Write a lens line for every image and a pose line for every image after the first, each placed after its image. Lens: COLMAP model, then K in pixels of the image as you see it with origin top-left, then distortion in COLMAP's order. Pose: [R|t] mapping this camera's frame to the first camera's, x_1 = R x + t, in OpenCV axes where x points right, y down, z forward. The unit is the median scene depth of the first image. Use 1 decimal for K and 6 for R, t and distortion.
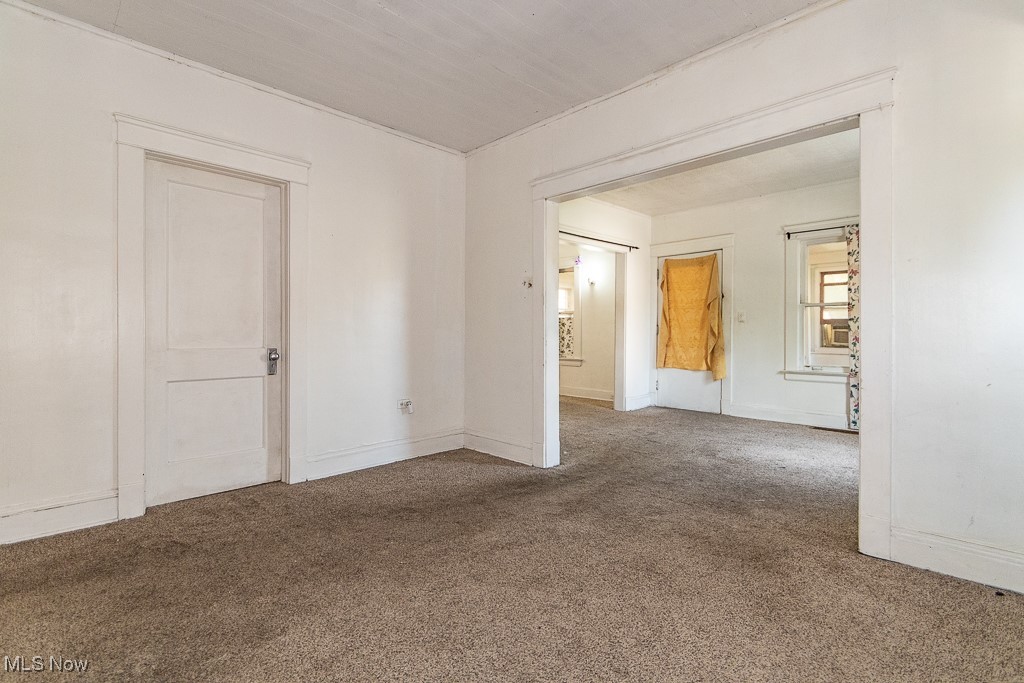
lens RADIAL K [[478.1, 0, 510.1], [0, 478.1, 333.6], [0, 0, 1]] dist [0.003096, 0.000160]
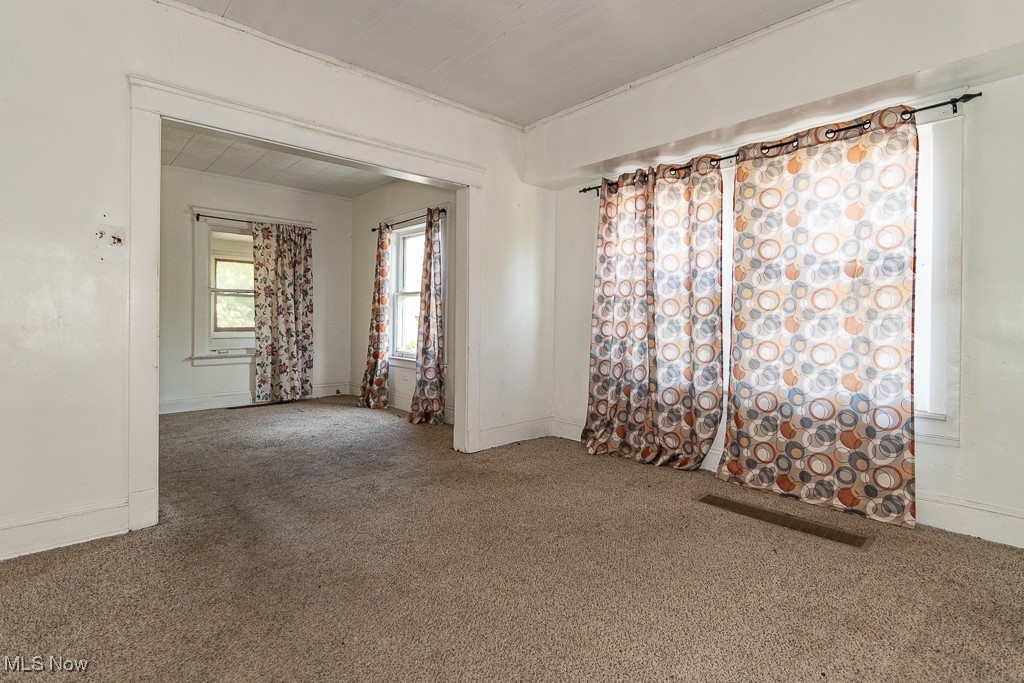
lens RADIAL K [[488.8, 0, 514.3], [0, 488.8, 320.7], [0, 0, 1]] dist [0.001861, -0.000222]
pose [[0.043283, -0.004809, 0.999051, -0.345190], [-0.004271, 0.999978, 0.004999, -0.002352], [-0.999054, -0.004483, 0.043262, 0.285729]]
